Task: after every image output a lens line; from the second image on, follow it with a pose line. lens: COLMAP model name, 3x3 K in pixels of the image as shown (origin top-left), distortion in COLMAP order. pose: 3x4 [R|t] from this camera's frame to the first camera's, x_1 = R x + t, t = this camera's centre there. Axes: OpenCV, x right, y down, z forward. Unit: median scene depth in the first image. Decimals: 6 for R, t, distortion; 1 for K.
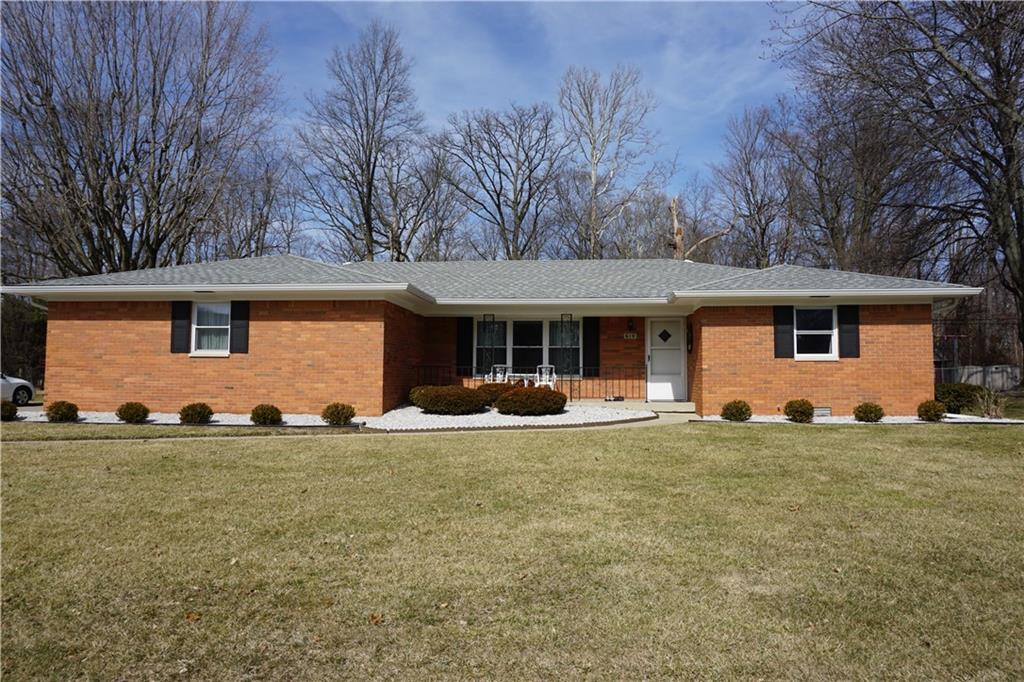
lens RADIAL K [[686.1, 0, 515.7], [0, 686.1, 342.3], [0, 0, 1]] dist [-0.046025, 0.035366]
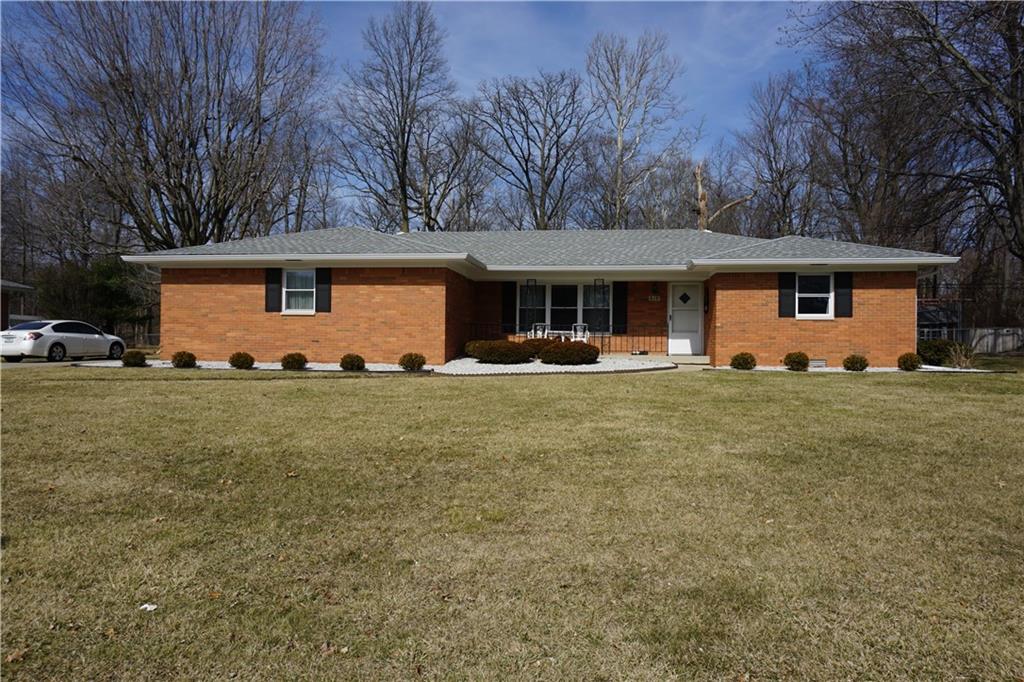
lens RADIAL K [[686.1, 0, 515.7], [0, 686.1, 342.3], [0, 0, 1]] dist [-0.046025, 0.035366]
pose [[0.999441, 0.003664, -0.033231, -0.027082], [-0.001871, 0.998549, 0.053823, 0.003326], [0.033380, -0.053730, 0.997997, -0.160000]]
